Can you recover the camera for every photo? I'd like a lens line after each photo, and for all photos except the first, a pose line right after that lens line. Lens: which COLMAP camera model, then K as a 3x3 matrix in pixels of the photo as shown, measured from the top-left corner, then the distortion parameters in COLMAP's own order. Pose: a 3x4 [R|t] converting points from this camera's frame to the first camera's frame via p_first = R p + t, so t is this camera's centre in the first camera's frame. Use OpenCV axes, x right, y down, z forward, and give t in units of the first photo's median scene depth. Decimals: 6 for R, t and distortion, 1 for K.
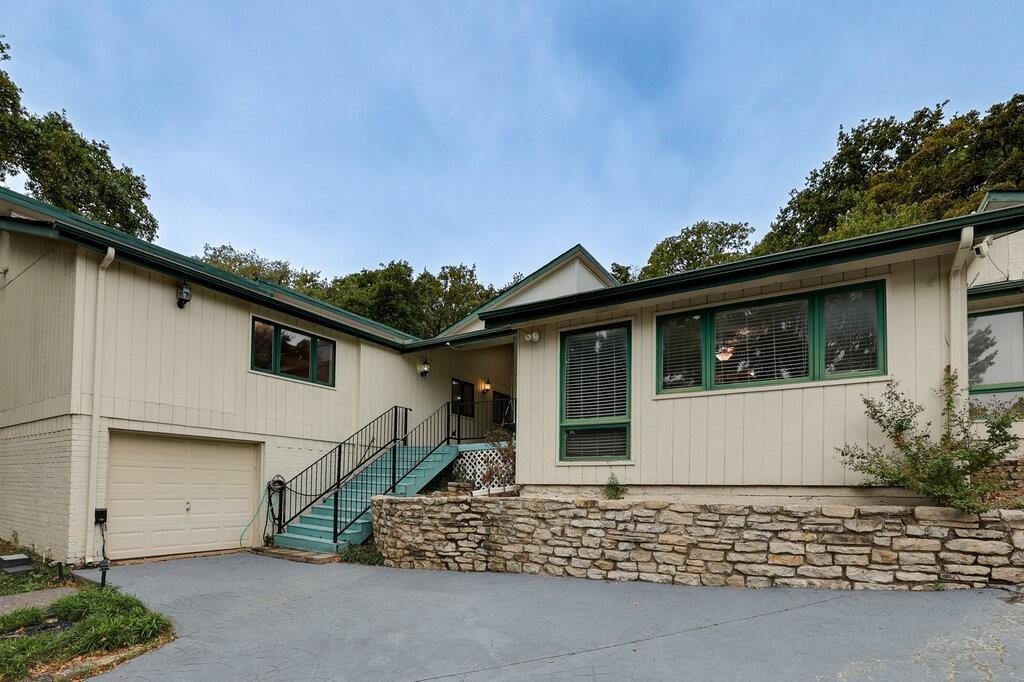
lens RADIAL K [[422.9, 0, 458.5], [0, 422.9, 363.7], [0, 0, 1]] dist [-0.013297, 0.000952]
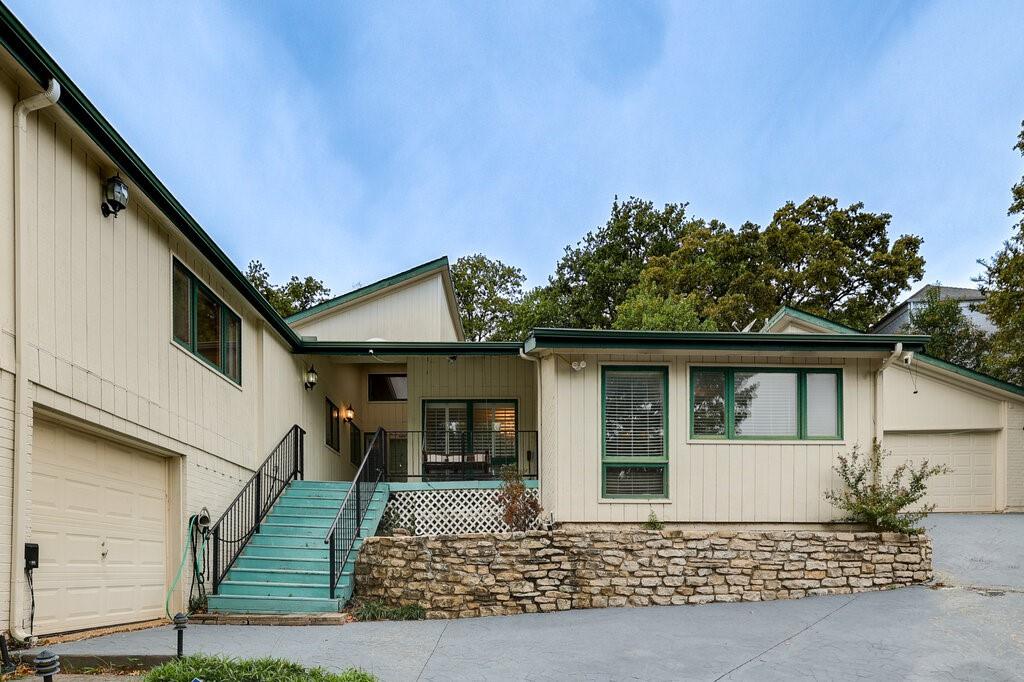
lens RADIAL K [[576.2, 0, 464.1], [0, 576.2, 394.3], [0, 0, 1]] dist [-0.001330, -0.001102]
pose [[0.846387, 0.137624, 0.514479, -0.866936], [-0.134007, 0.989987, -0.044363, 0.113395], [-0.515433, -0.031396, 0.856355, 0.049743]]
